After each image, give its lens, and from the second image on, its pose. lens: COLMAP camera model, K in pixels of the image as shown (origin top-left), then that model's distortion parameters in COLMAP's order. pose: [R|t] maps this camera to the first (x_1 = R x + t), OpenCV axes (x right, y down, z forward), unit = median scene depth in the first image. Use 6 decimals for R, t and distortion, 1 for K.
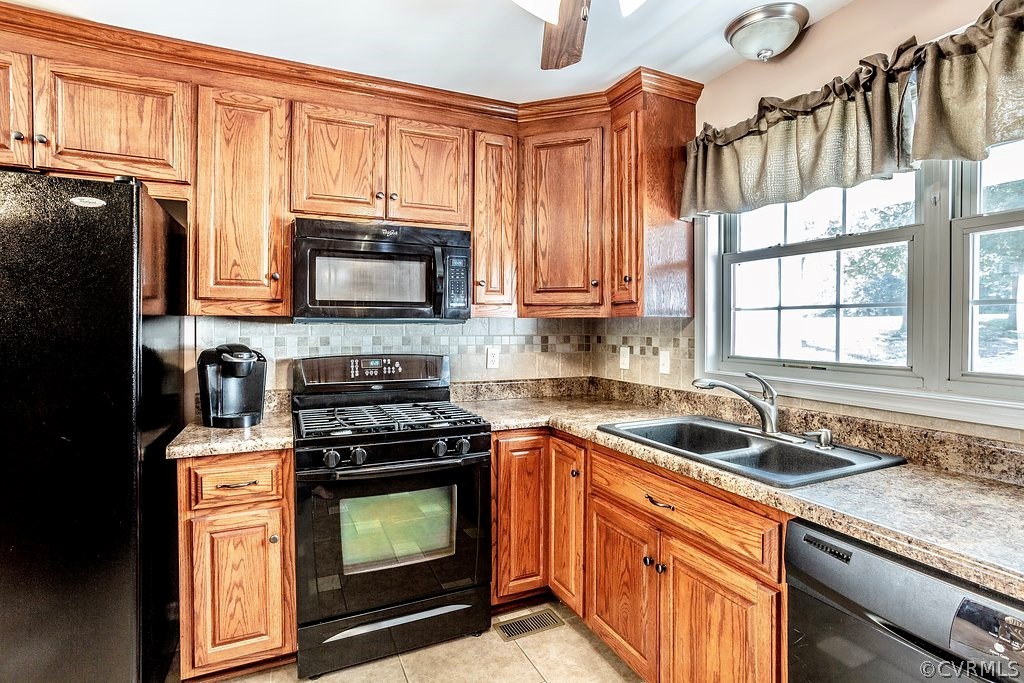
lens RADIAL K [[494.6, 0, 513.6], [0, 494.6, 332.9], [0, 0, 1]] dist [-0.049422, 0.030029]
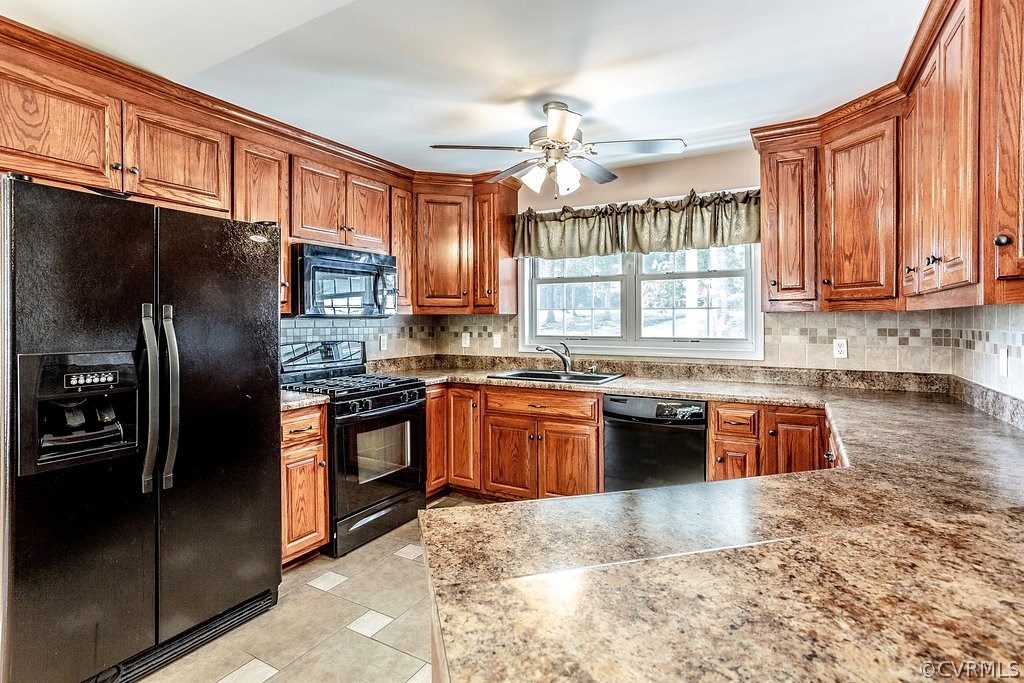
lens RADIAL K [[494.6, 0, 513.6], [0, 494.6, 332.9], [0, 0, 1]] dist [-0.049422, 0.030029]
pose [[0.809568, -0.021551, 0.586631, -0.783092], [0.014219, 0.999753, 0.017105, 0.005354], [-0.586854, -0.005506, 0.809674, -0.480868]]
